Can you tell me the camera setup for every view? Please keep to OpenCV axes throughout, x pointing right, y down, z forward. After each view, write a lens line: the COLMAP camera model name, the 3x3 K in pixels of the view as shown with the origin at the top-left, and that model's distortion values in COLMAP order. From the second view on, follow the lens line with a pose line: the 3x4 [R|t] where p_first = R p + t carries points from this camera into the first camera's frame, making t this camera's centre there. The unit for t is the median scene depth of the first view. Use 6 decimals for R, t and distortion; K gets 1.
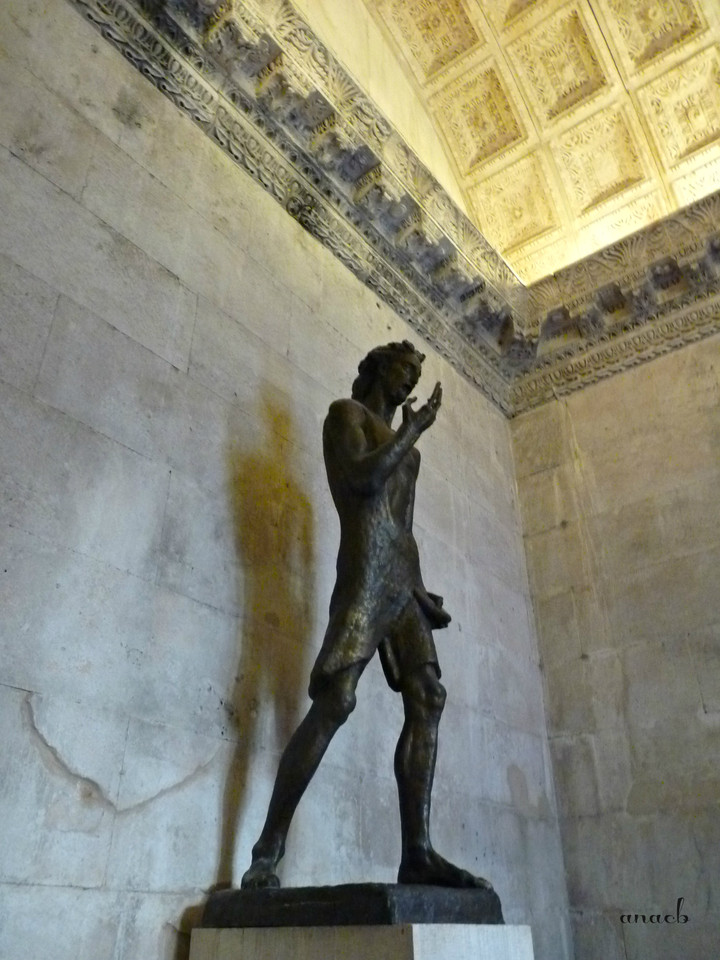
lens RADIAL K [[769.4, 0, 359.1], [0, 769.4, 479.9], [0, 0, 1]] dist [-0.024722, 0.020988]
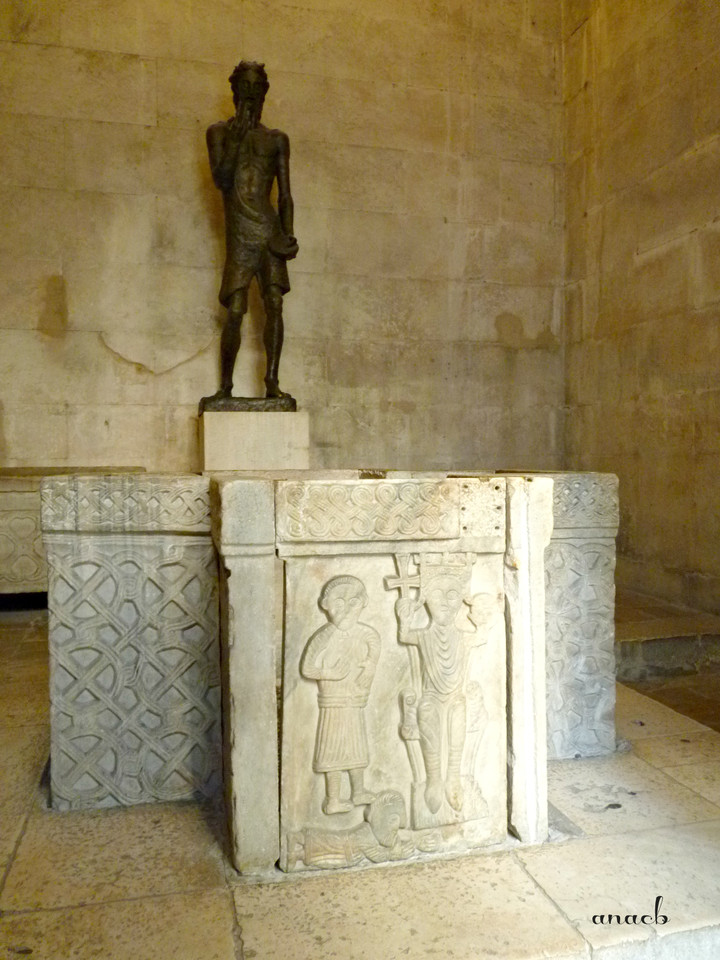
lens RADIAL K [[769.4, 0, 360.2], [0, 769.4, 476.7], [0, 0, 1]] dist [-0.024722, 0.020988]
pose [[0.786873, 0.015676, -0.616916, 1.284599], [0.322116, 0.842255, 0.432259, -0.083657], [0.526377, -0.538852, 0.657698, -0.282250]]
